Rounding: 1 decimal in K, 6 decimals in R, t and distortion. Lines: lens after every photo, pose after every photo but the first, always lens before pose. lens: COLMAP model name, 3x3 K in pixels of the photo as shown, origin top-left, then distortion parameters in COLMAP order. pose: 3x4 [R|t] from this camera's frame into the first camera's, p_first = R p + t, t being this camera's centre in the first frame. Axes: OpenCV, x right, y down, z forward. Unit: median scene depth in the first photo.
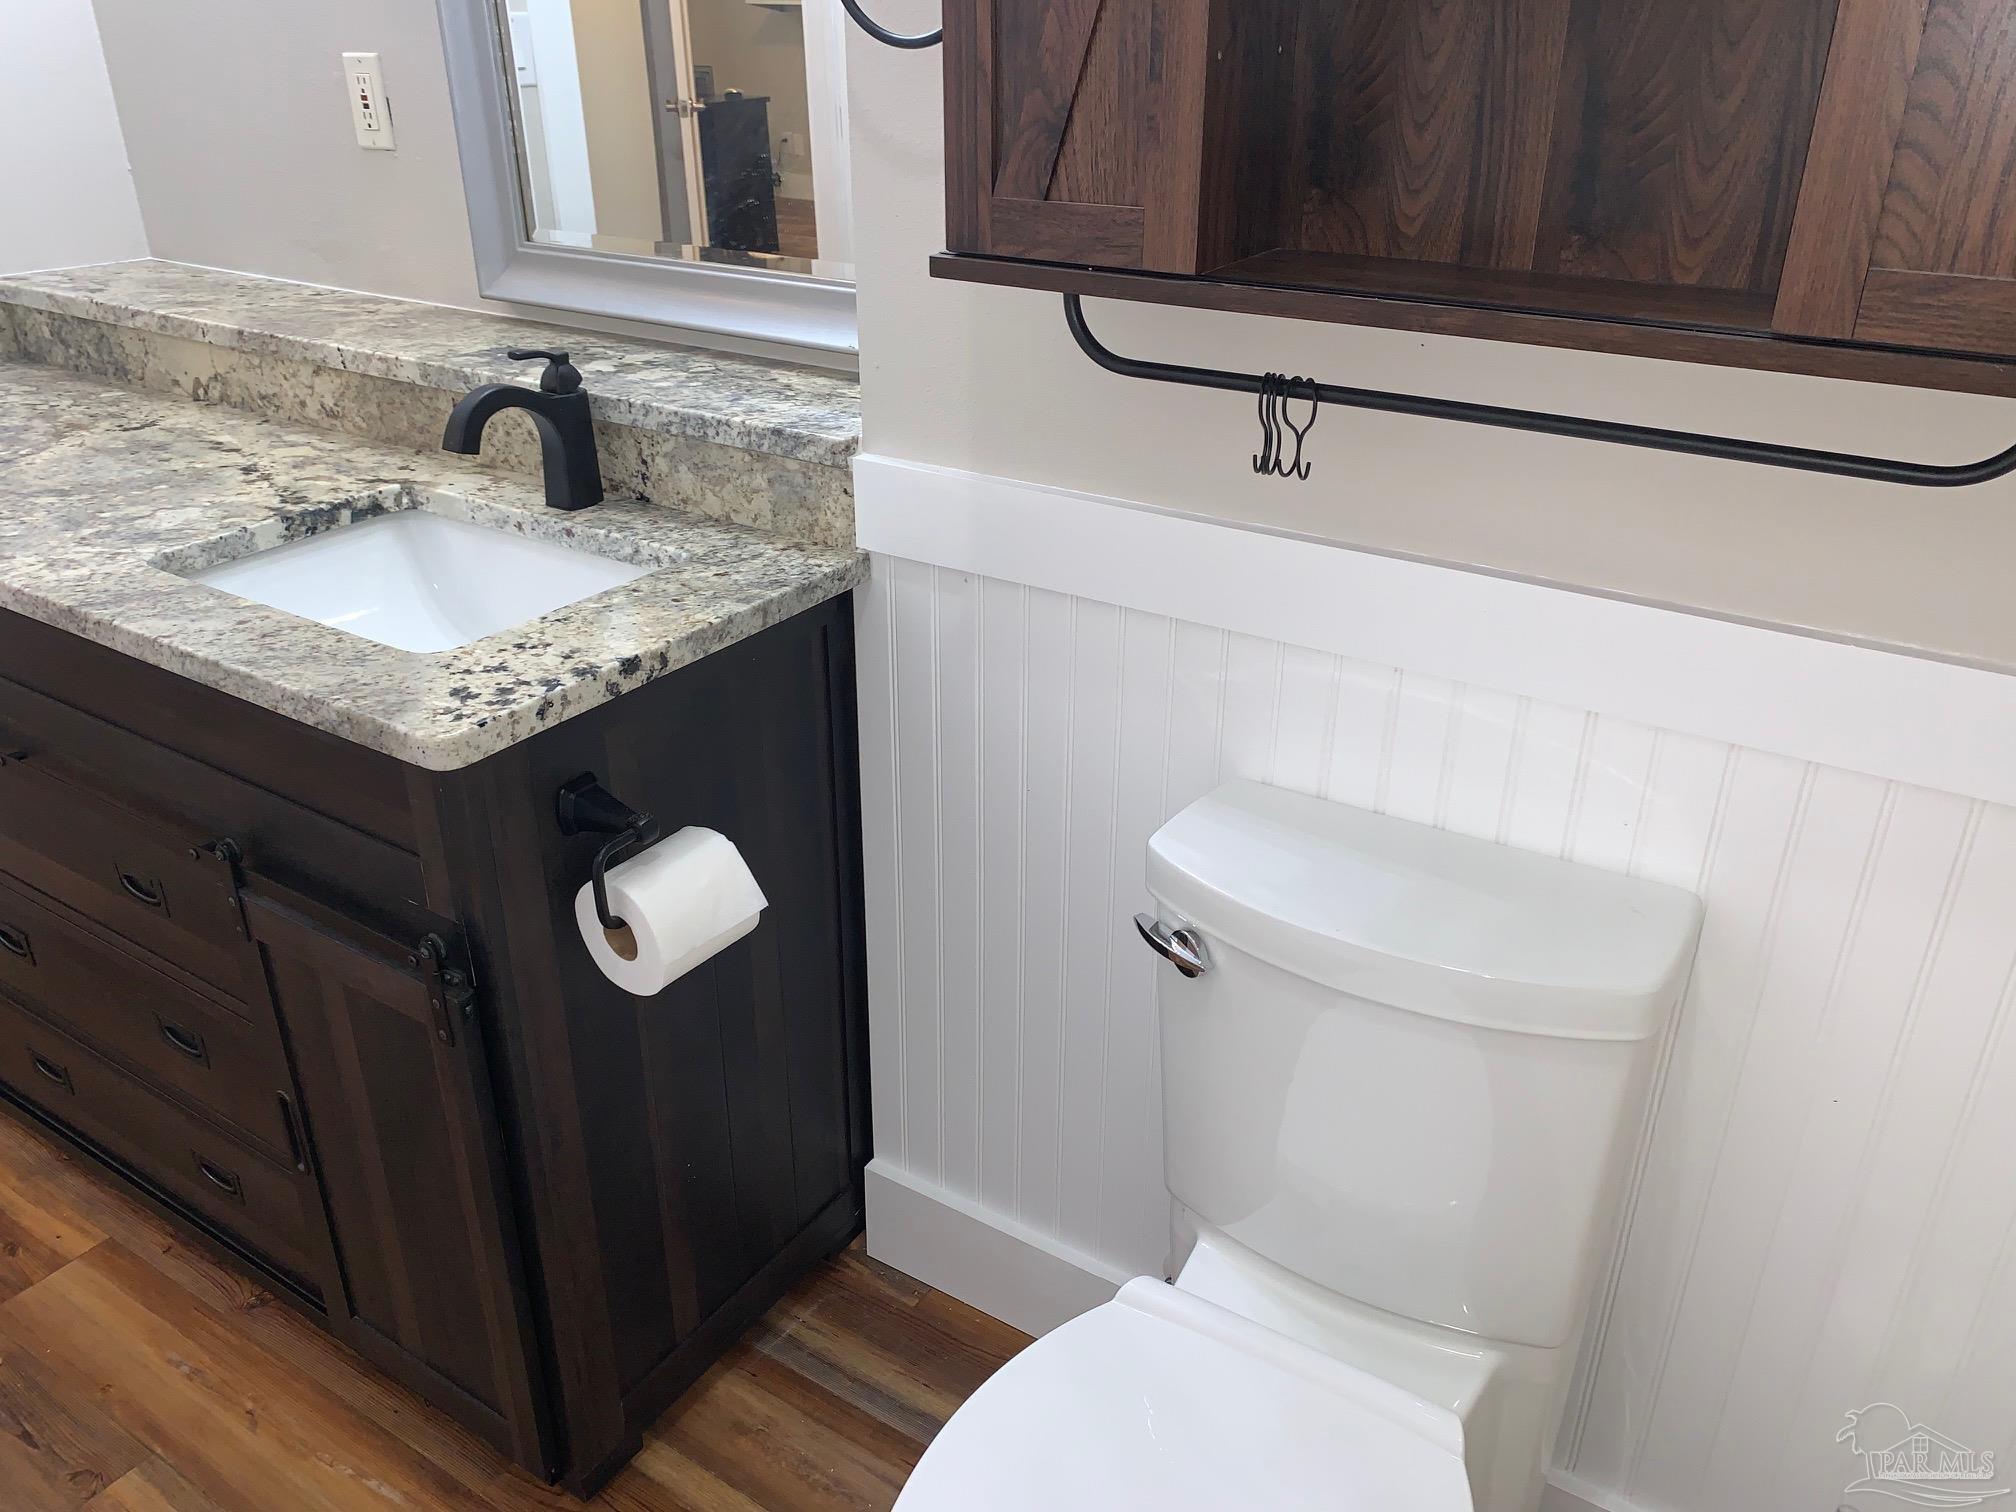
lens RADIAL K [[1536.7, 0, 1009.2], [0, 1536.7, 725.4], [0, 0, 1]] dist [0.076602, -0.119660]
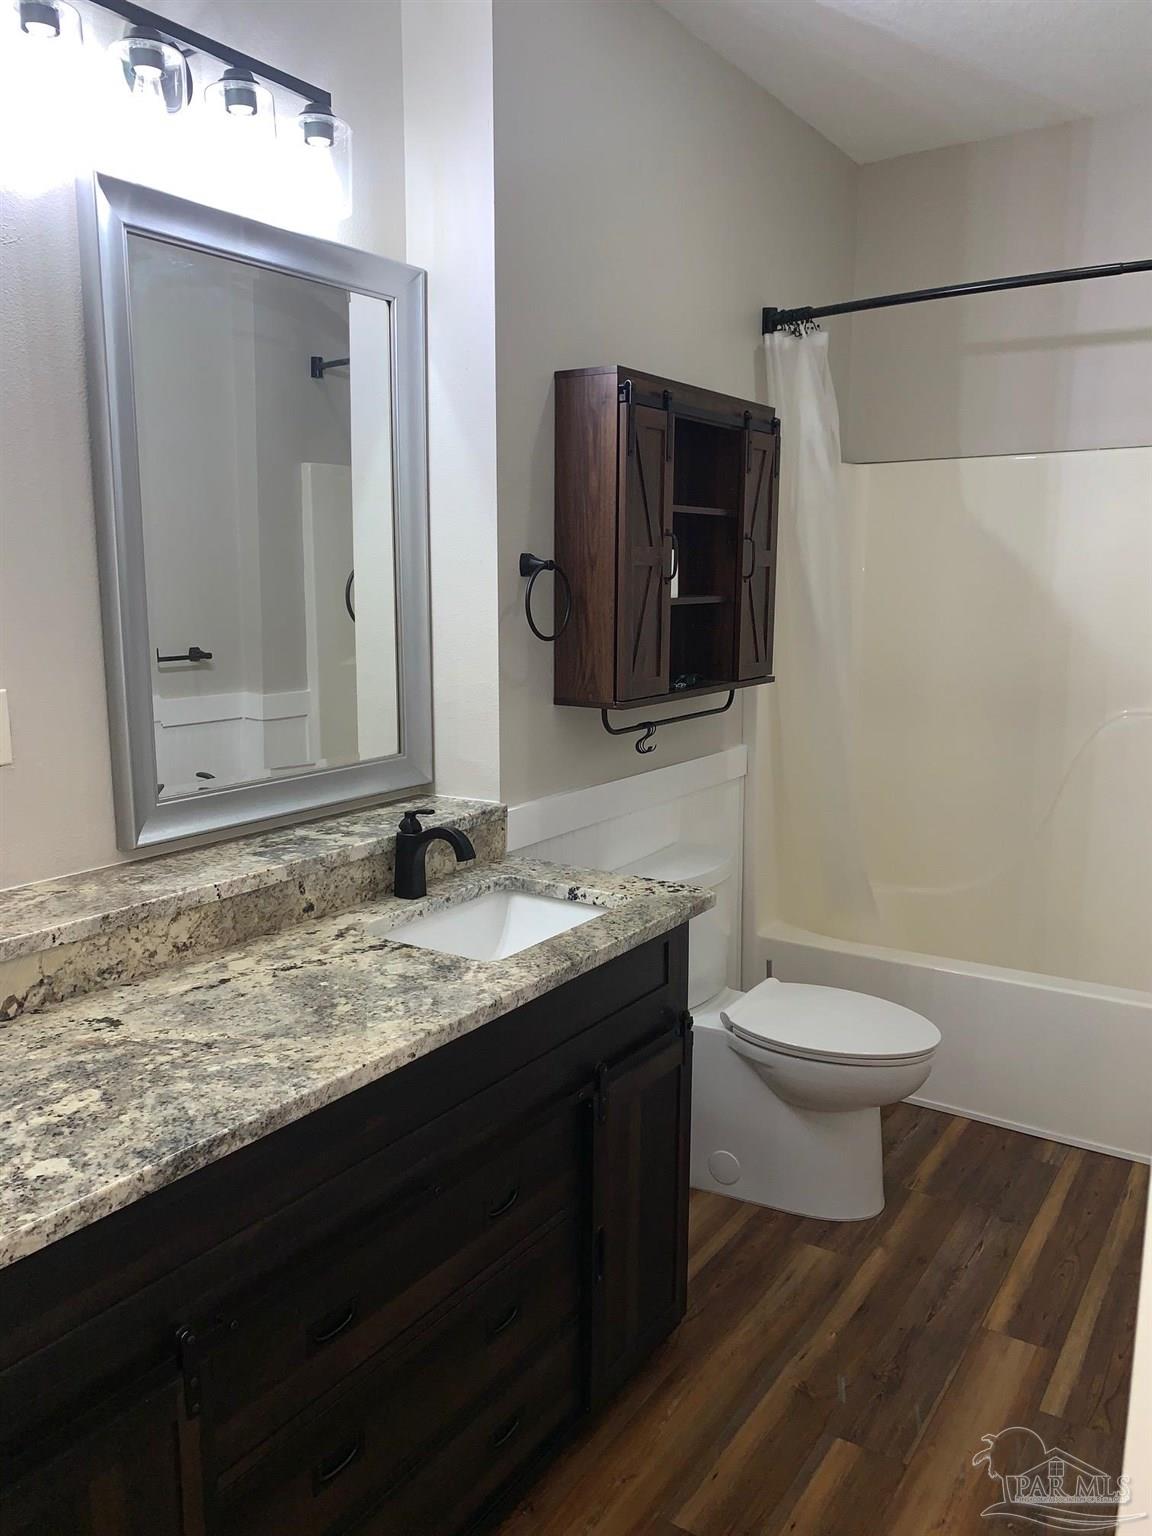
lens RADIAL K [[1170.8, 0, 576.0], [0, 1170.8, 768.0], [0, 0, 1]] dist [0.076602, -0.119660]
pose [[0.005334, -0.163917, 0.986460, -1.499012], [0.427646, 0.892090, 0.145924, -0.370239], [-0.903931, 0.421077, 0.074856, 0.645086]]
